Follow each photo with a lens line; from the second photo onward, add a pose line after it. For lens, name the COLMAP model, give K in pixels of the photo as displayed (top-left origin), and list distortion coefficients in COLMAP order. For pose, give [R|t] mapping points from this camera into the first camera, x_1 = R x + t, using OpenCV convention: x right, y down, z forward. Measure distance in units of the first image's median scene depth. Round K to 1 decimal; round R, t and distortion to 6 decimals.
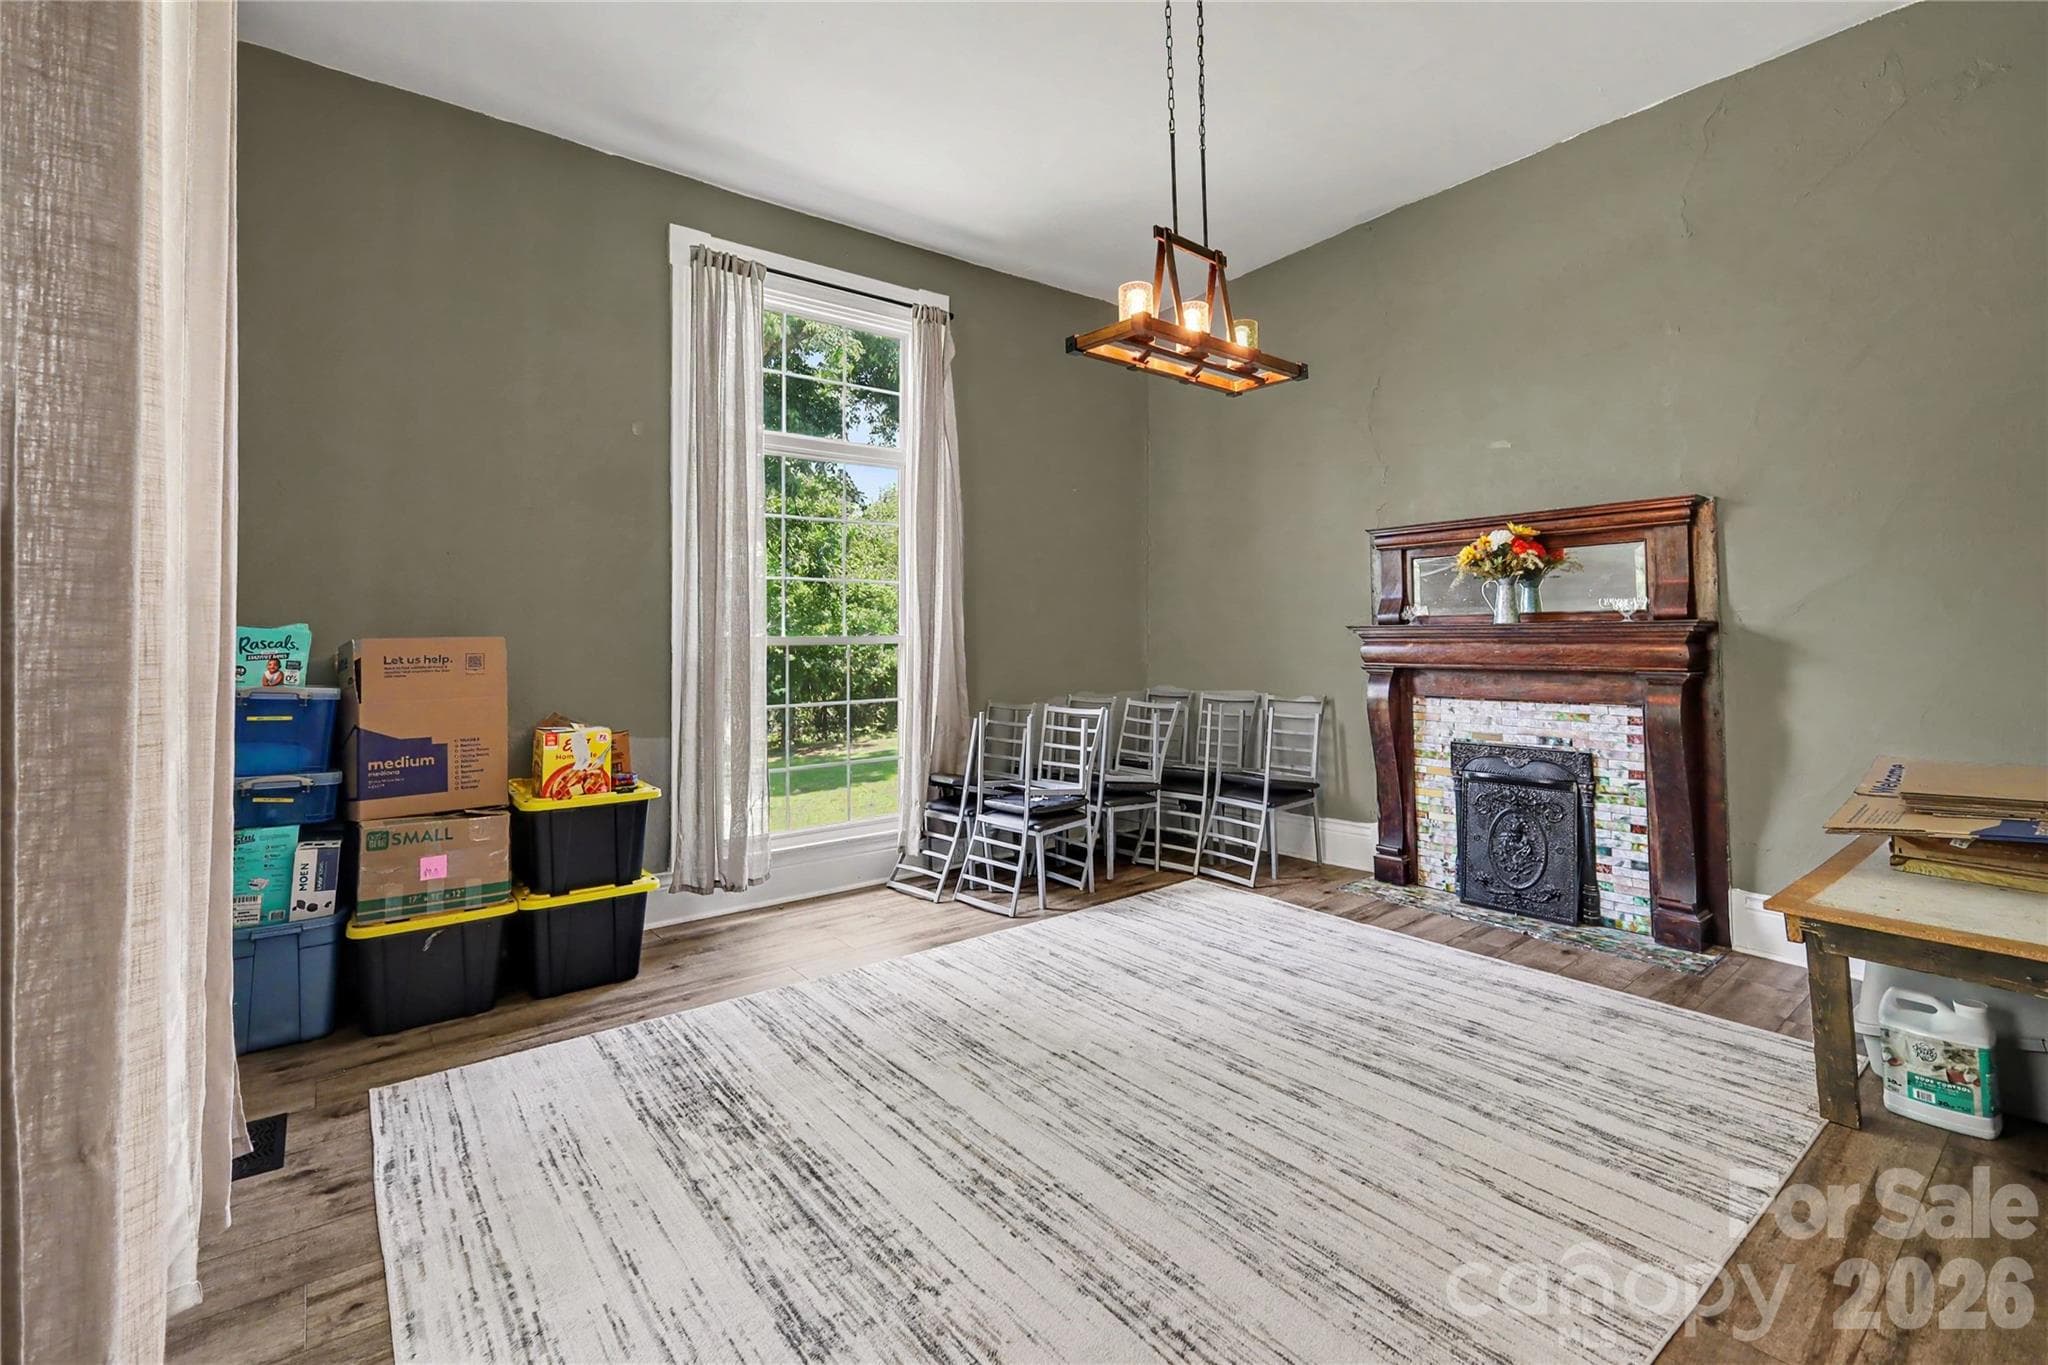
lens RADIAL K [[914.2, 0, 1012.6], [0, 914.2, 625.6], [0, 0, 1]] dist [0.003671, 0.000603]
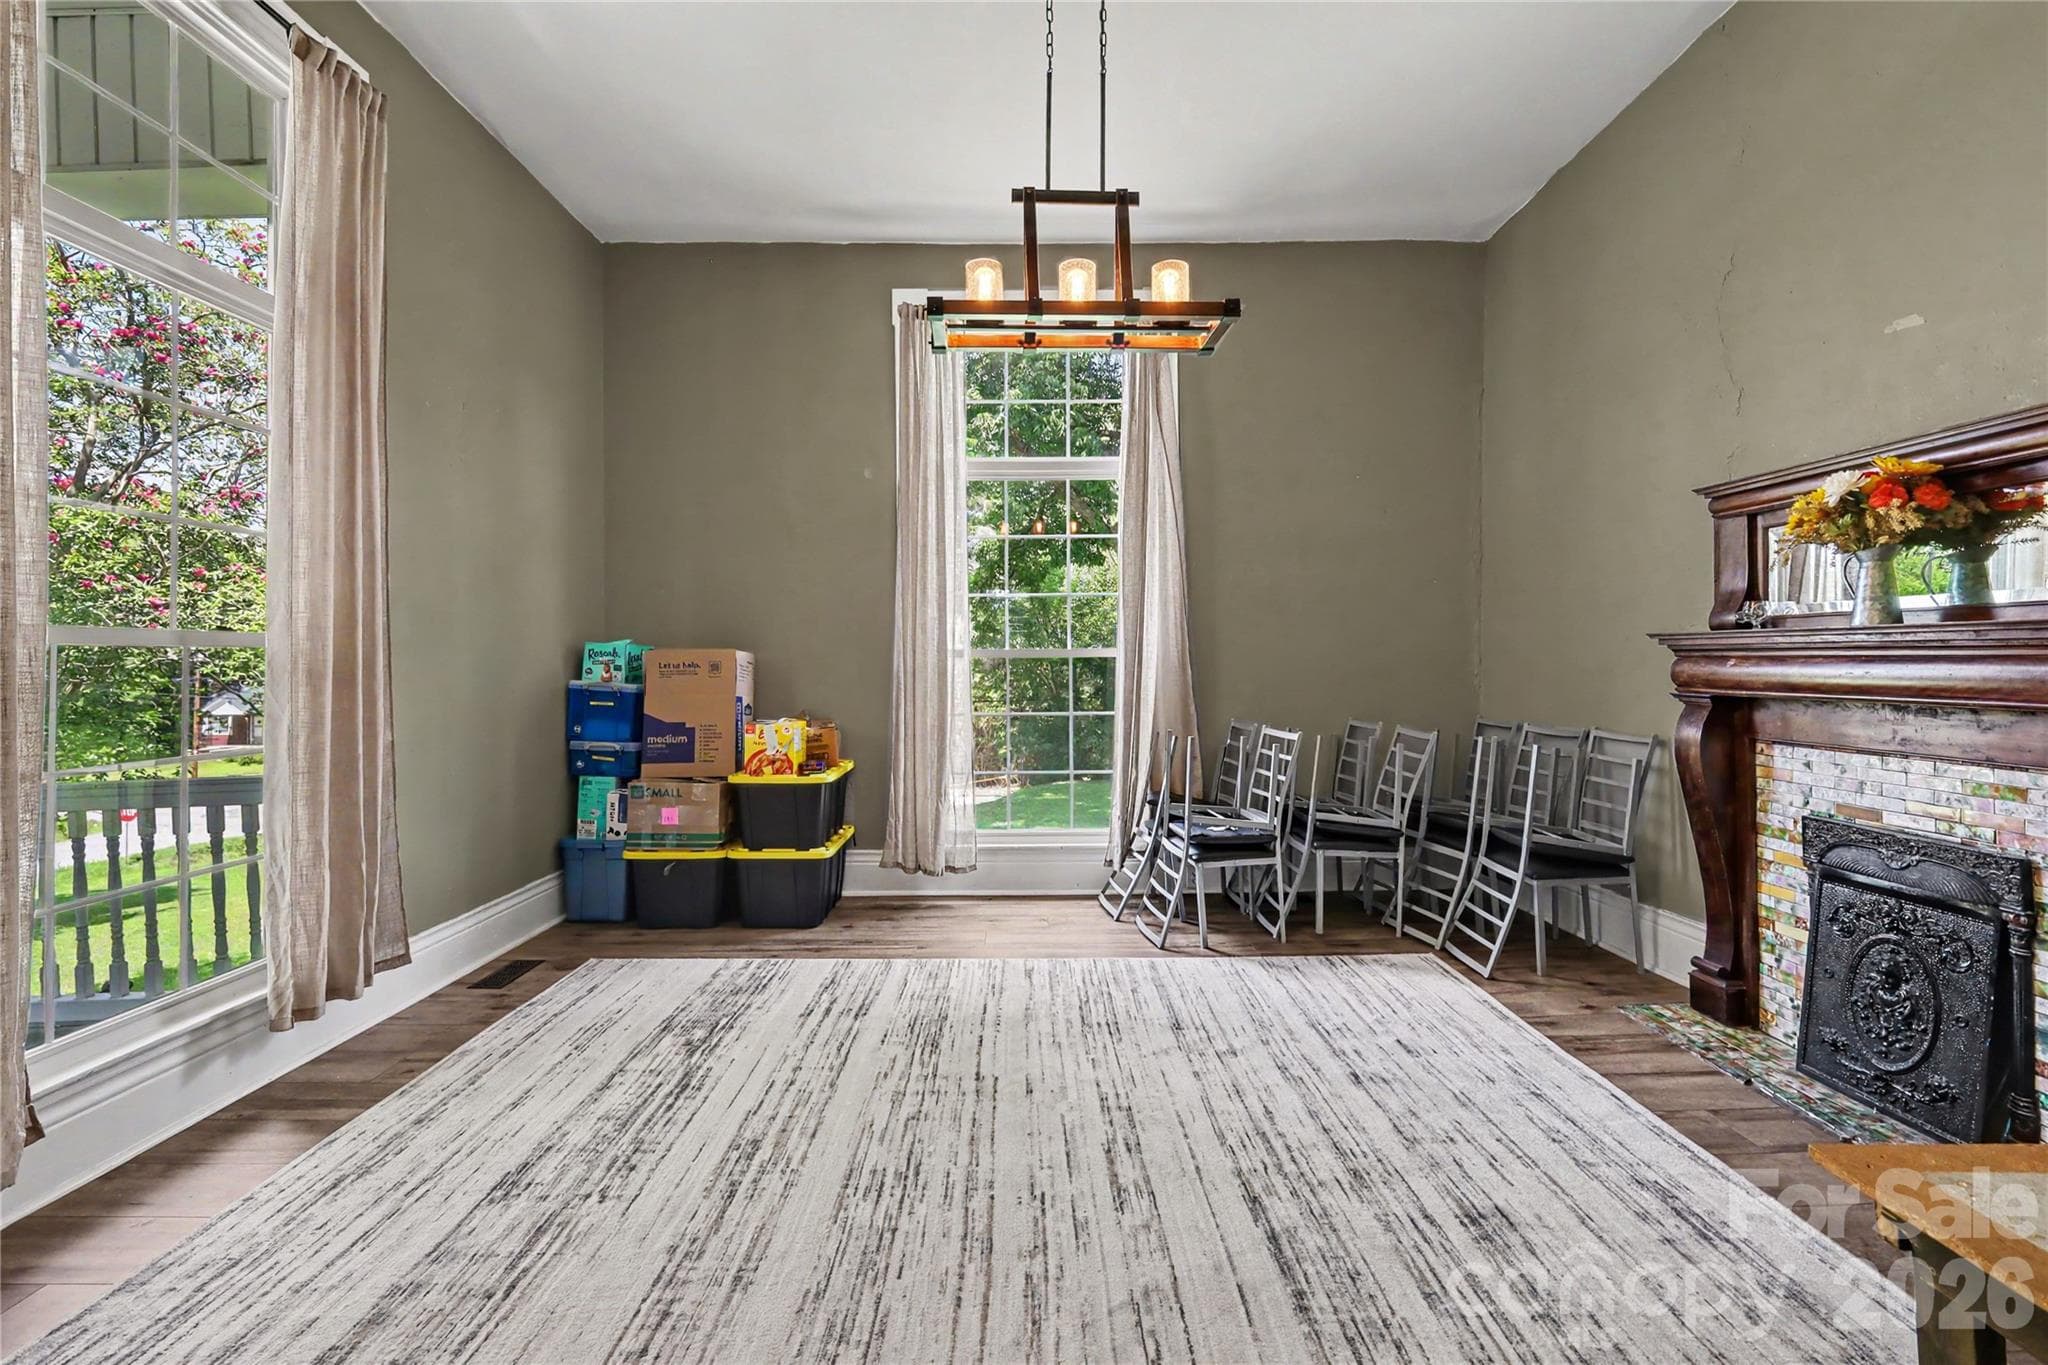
lens RADIAL K [[914.2, 0, 1021.6], [0, 914.2, 670.5], [0, 0, 1]] dist [0.003671, 0.000603]
pose [[0.787600, 0.013870, -0.616031, 0.489279], [0.006756, 0.999492, 0.031141, 0.004450], [0.616150, -0.028688, 0.787106, 0.193544]]
